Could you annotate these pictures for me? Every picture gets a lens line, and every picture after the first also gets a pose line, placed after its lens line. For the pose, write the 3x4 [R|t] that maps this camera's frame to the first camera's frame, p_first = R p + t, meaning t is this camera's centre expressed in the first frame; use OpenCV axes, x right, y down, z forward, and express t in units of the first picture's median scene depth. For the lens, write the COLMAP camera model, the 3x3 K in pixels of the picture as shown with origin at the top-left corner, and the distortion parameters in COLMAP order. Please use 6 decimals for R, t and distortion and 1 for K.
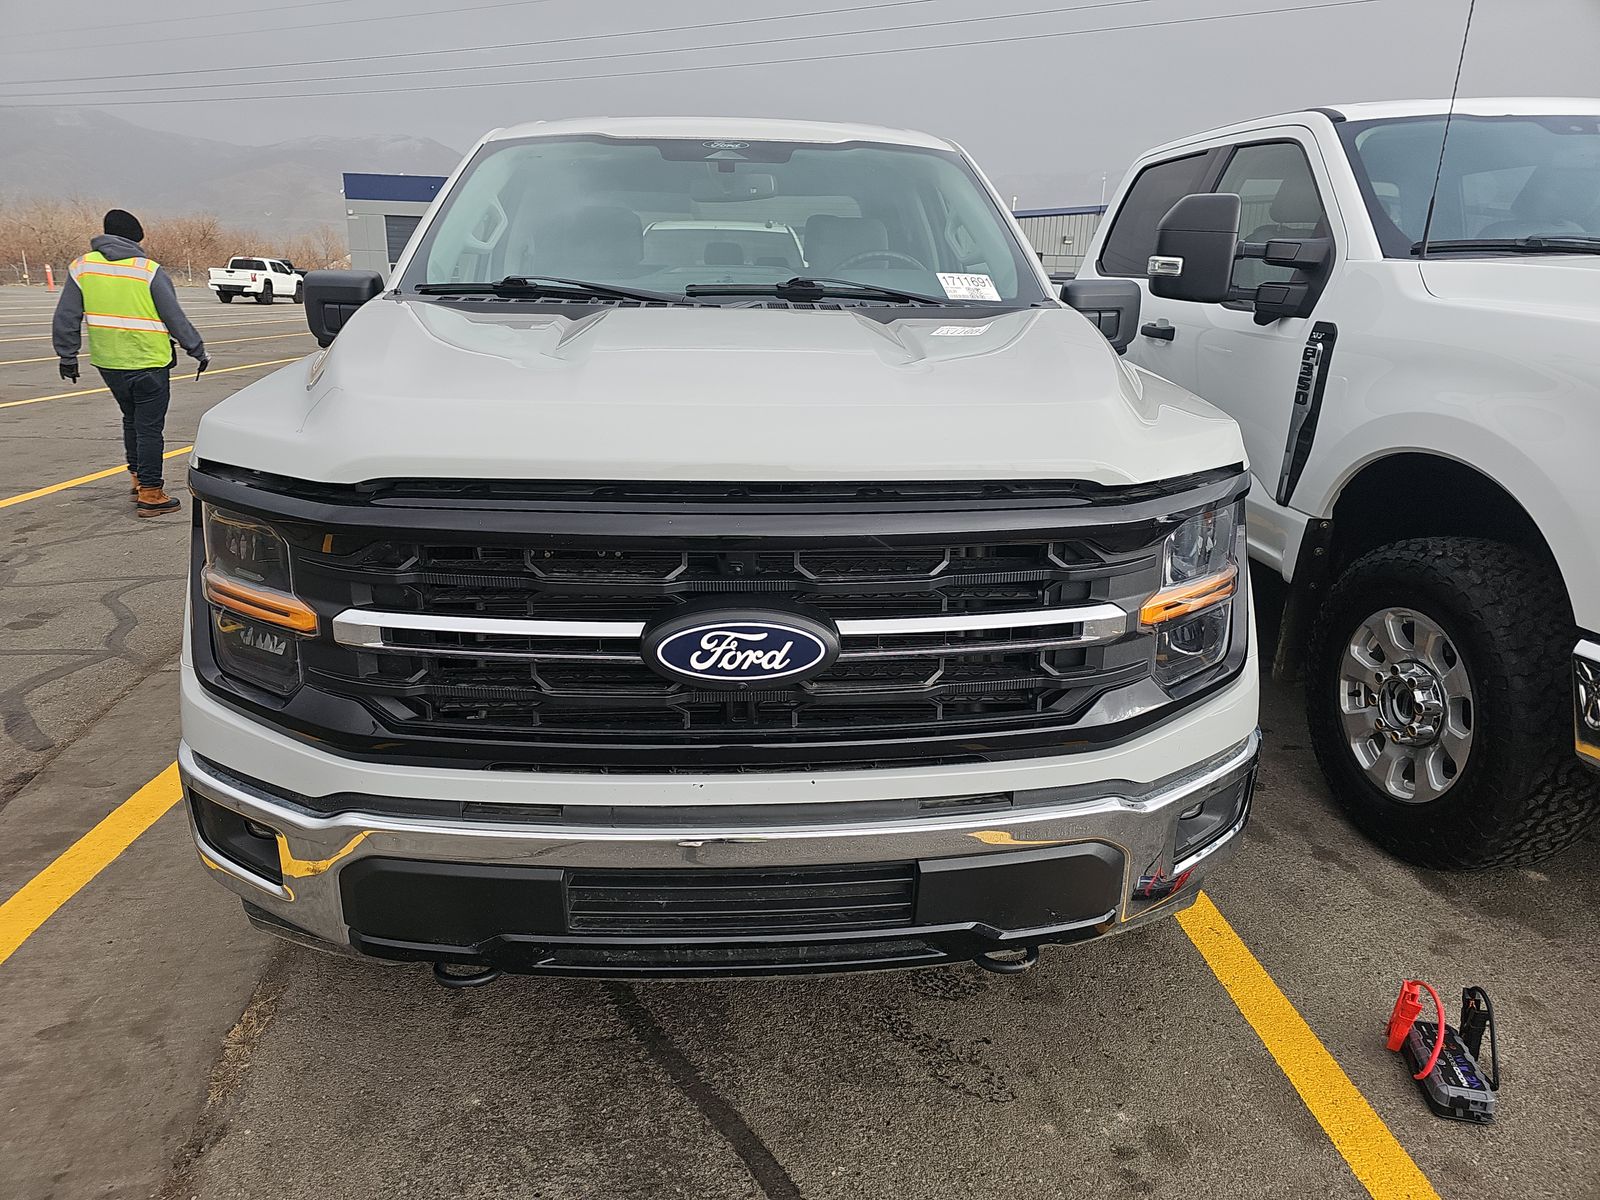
lens RADIAL K [[1064.5, 0, 793.2], [0, 1064.5, 591.6], [0, 0, 1]] dist [0.031840, -0.016346]
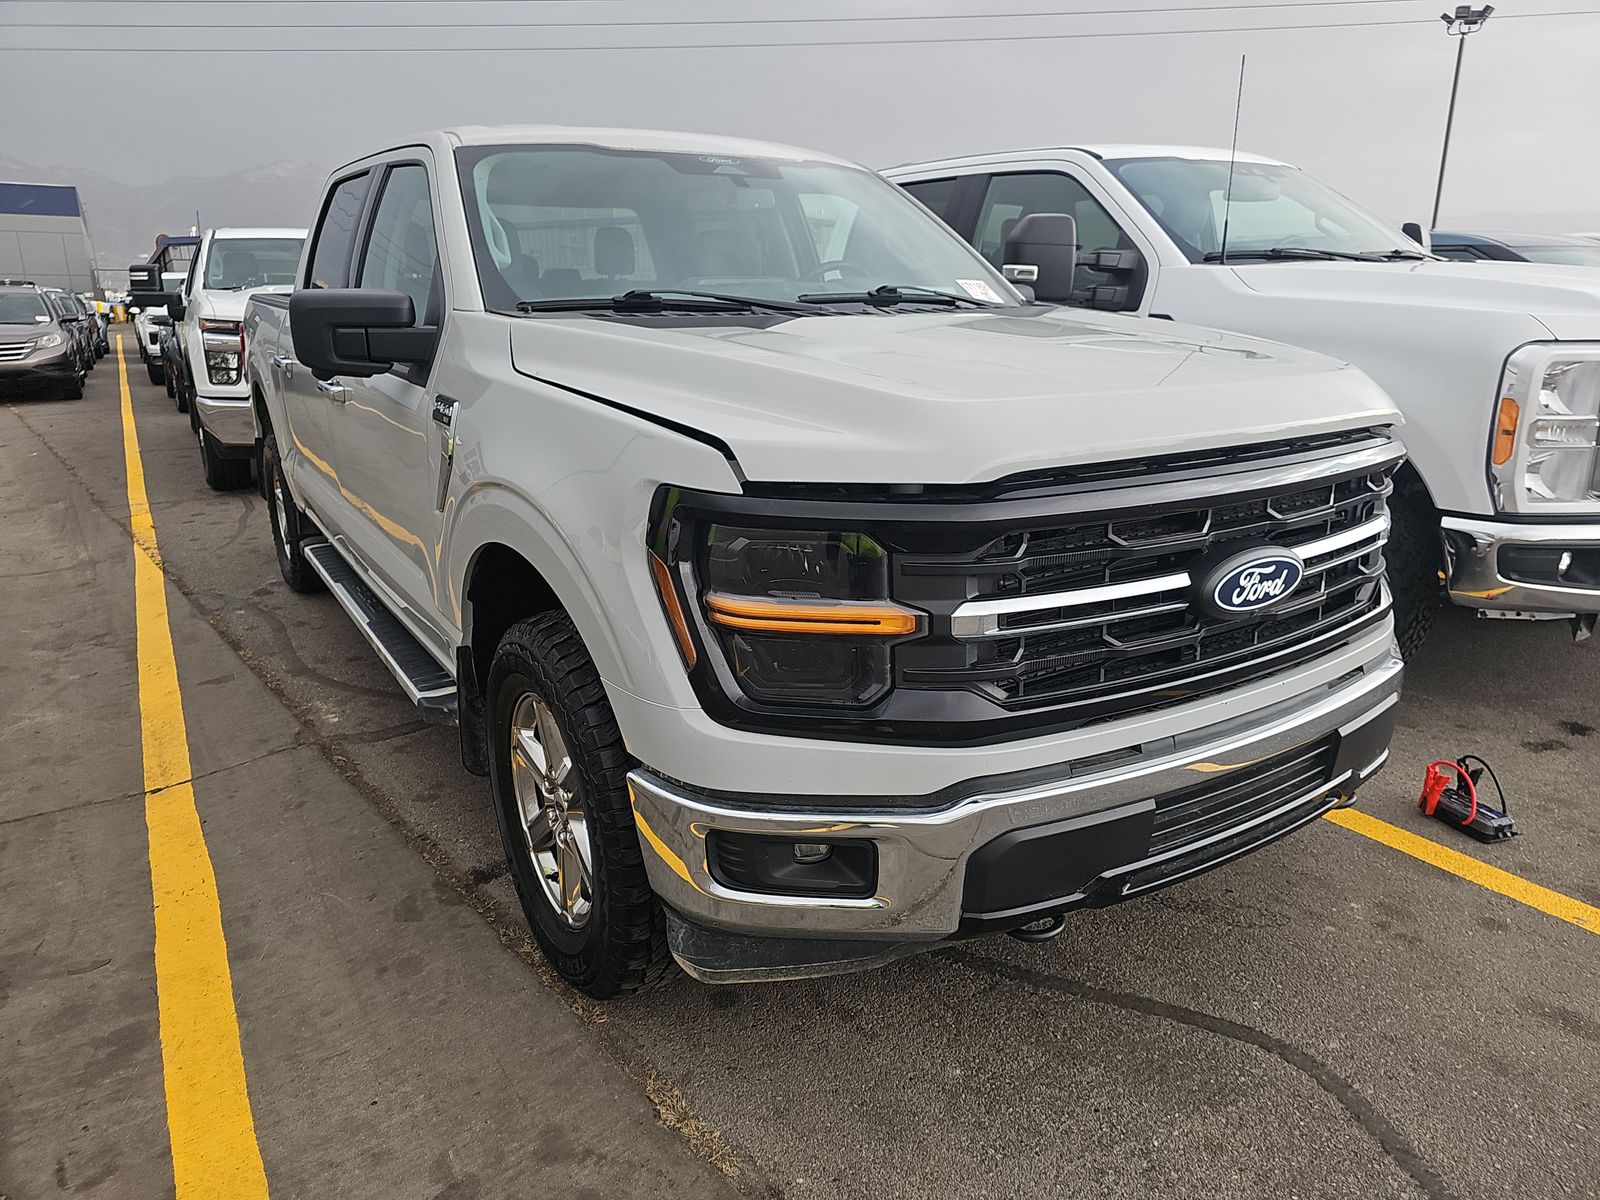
lens RADIAL K [[1064.5, 0, 785.1], [0, 1064.5, 597.0], [0, 0, 1]] dist [0.031840, -0.016346]
pose [[0.871789, -0.153840, 0.465099, -1.028891], [0.156949, 0.987078, 0.032306, -0.050408], [-0.464059, 0.044833, 0.884669, 0.155202]]
